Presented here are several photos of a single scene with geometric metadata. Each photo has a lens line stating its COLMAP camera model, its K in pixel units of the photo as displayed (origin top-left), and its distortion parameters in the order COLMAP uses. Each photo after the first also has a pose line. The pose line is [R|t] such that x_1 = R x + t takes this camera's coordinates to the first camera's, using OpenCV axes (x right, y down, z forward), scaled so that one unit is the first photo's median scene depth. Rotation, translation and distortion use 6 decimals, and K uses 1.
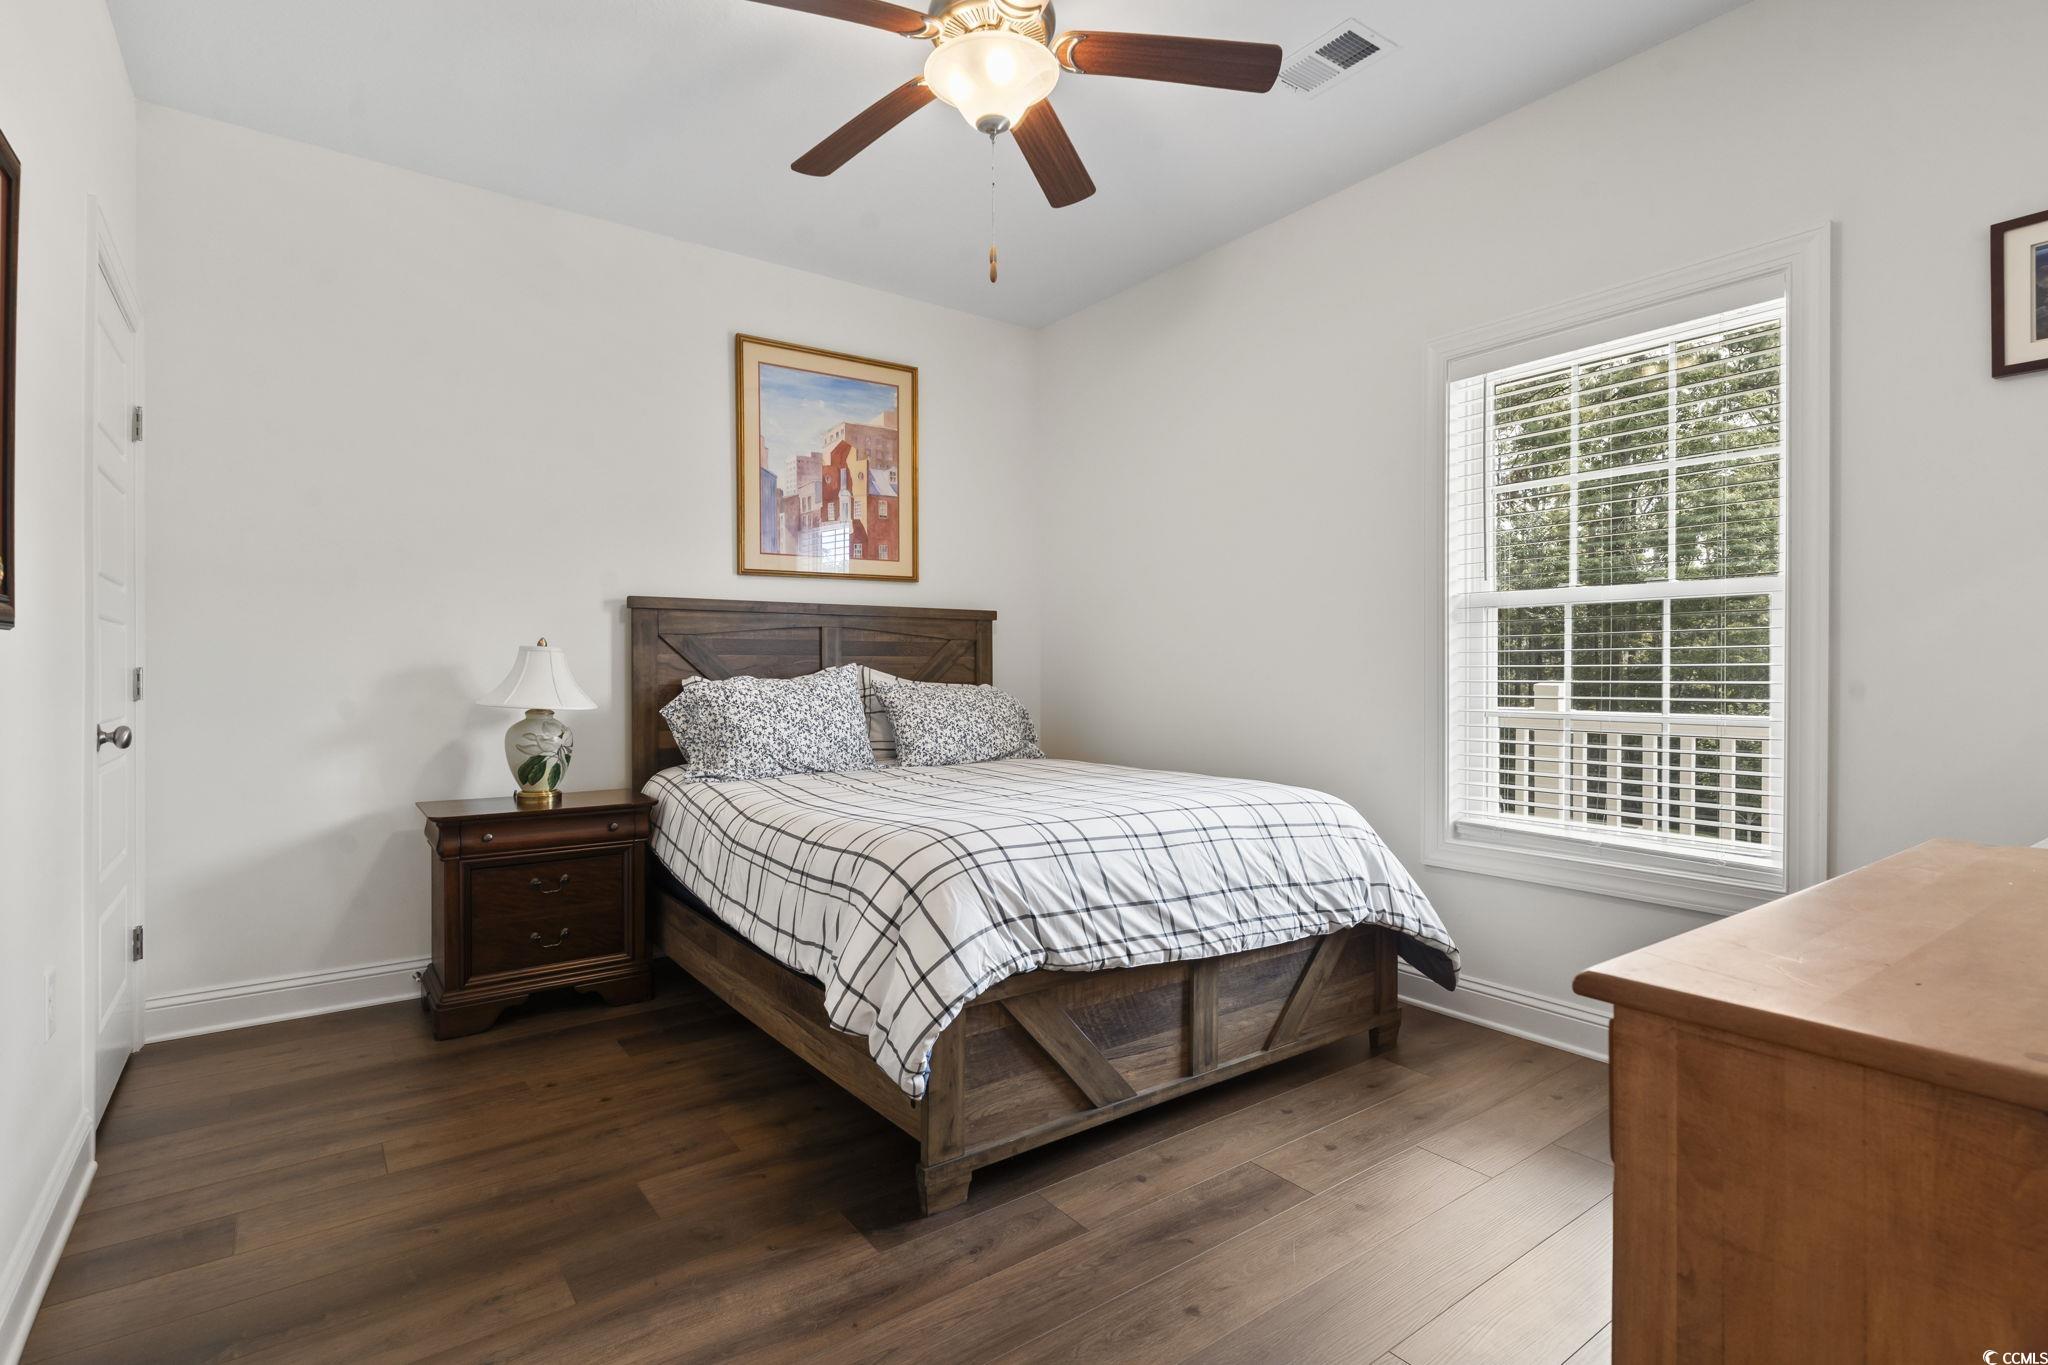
lens RADIAL K [[980.4, 0, 1017.0], [0, 980.4, 666.3], [0, 0, 1]] dist [0.000643, -0.000020]
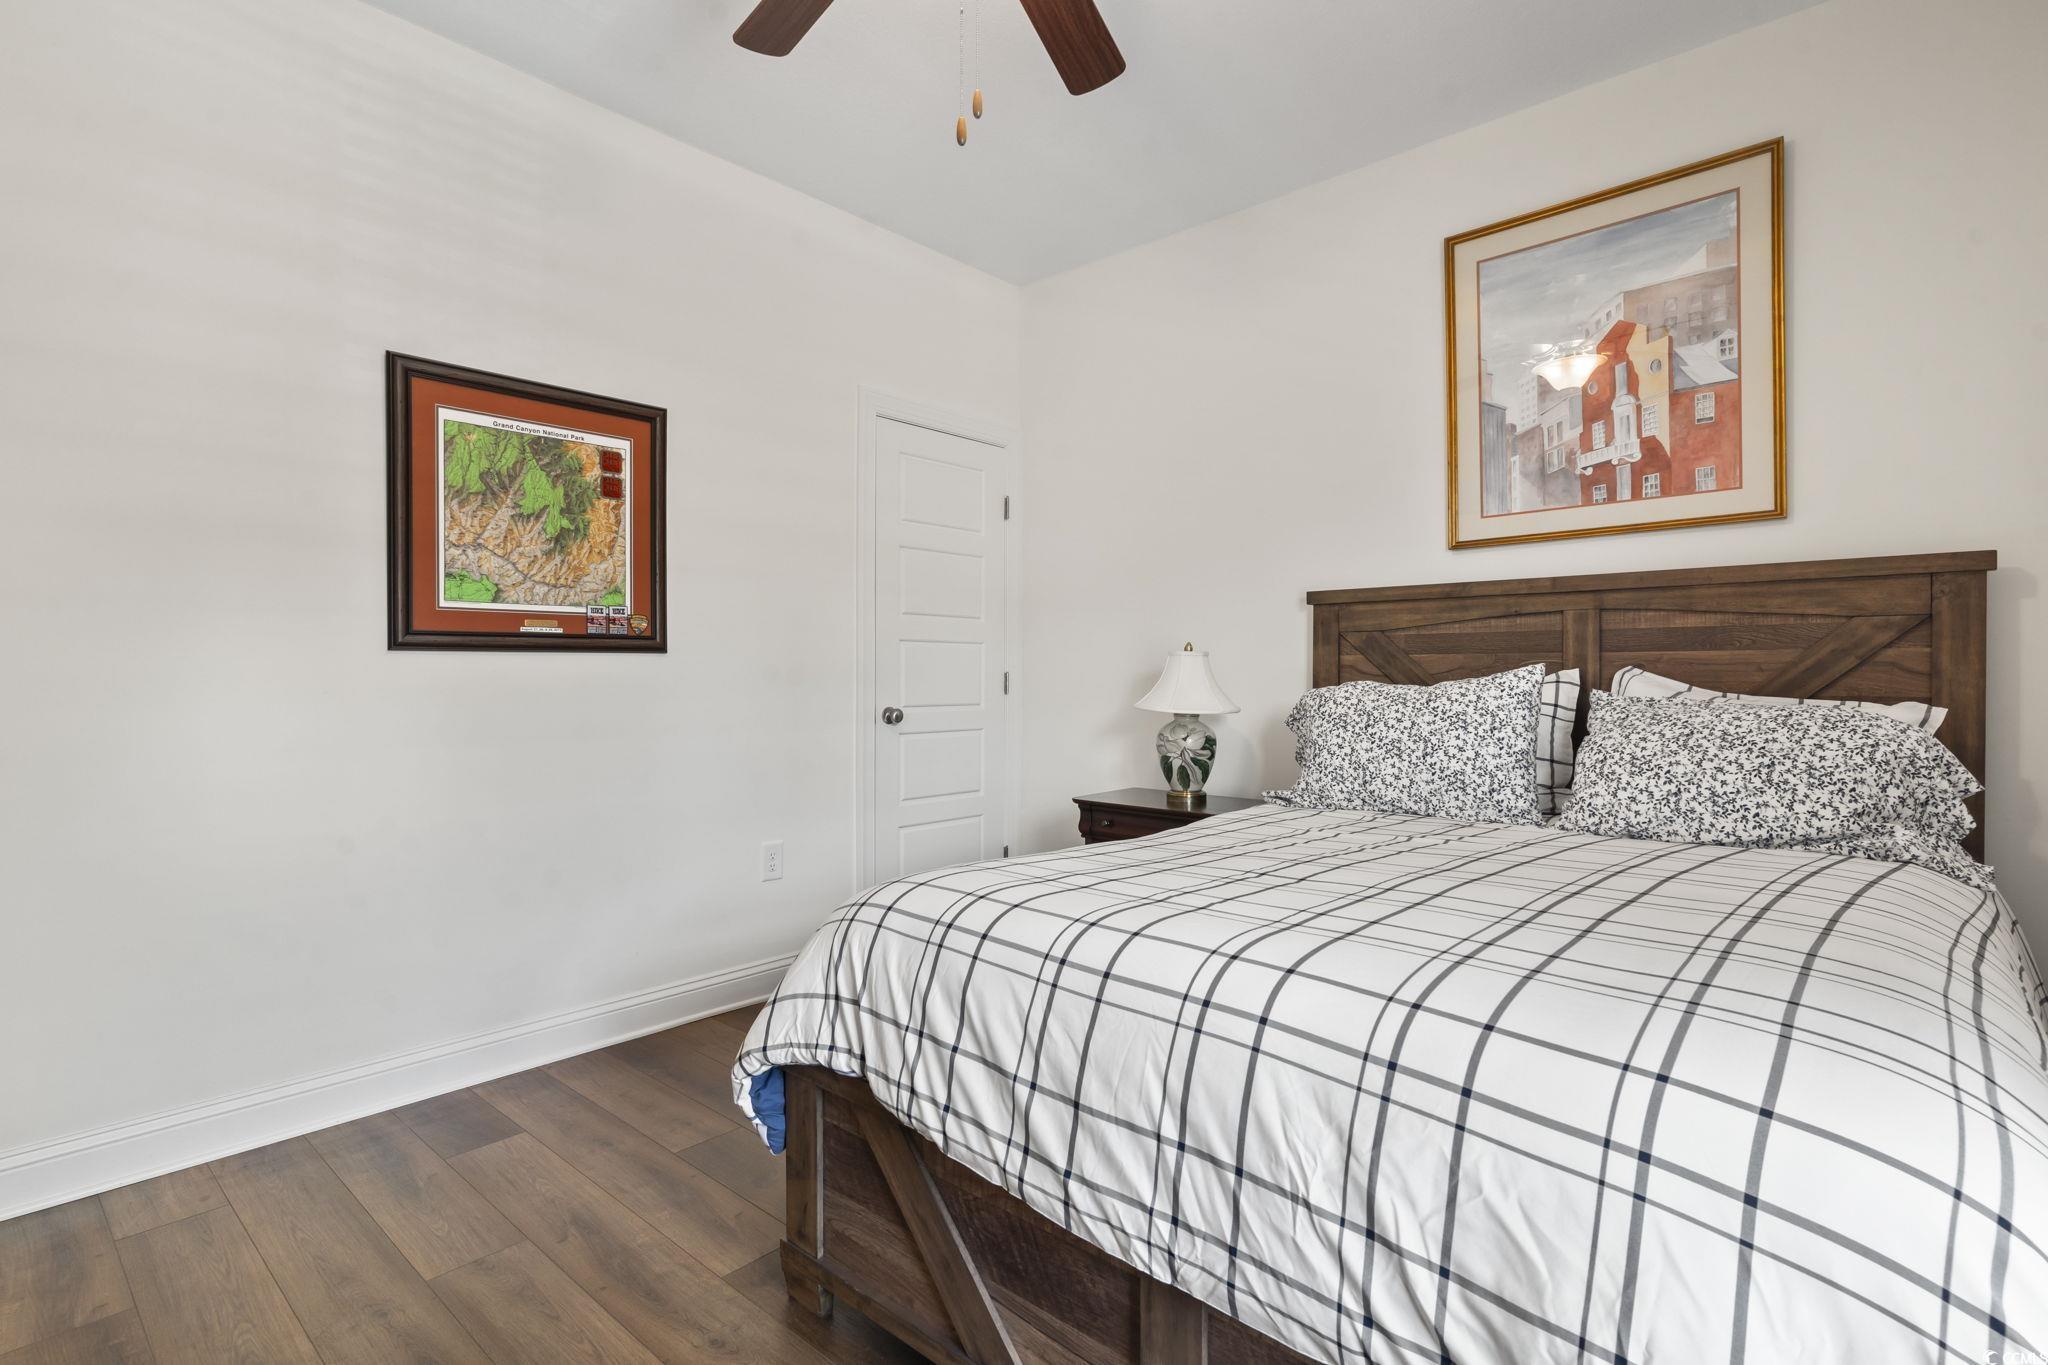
lens RADIAL K [[979.7, 0, 1024.0], [0, 979.7, 682.5], [0, 0, 1]] dist [0.001373, 0.000214]
pose [[0.212941, 0.008951, -0.977024, 0.435159], [0.003126, 0.999947, 0.009843, 0.002215], [0.977060, -0.005150, 0.212902, 0.550458]]
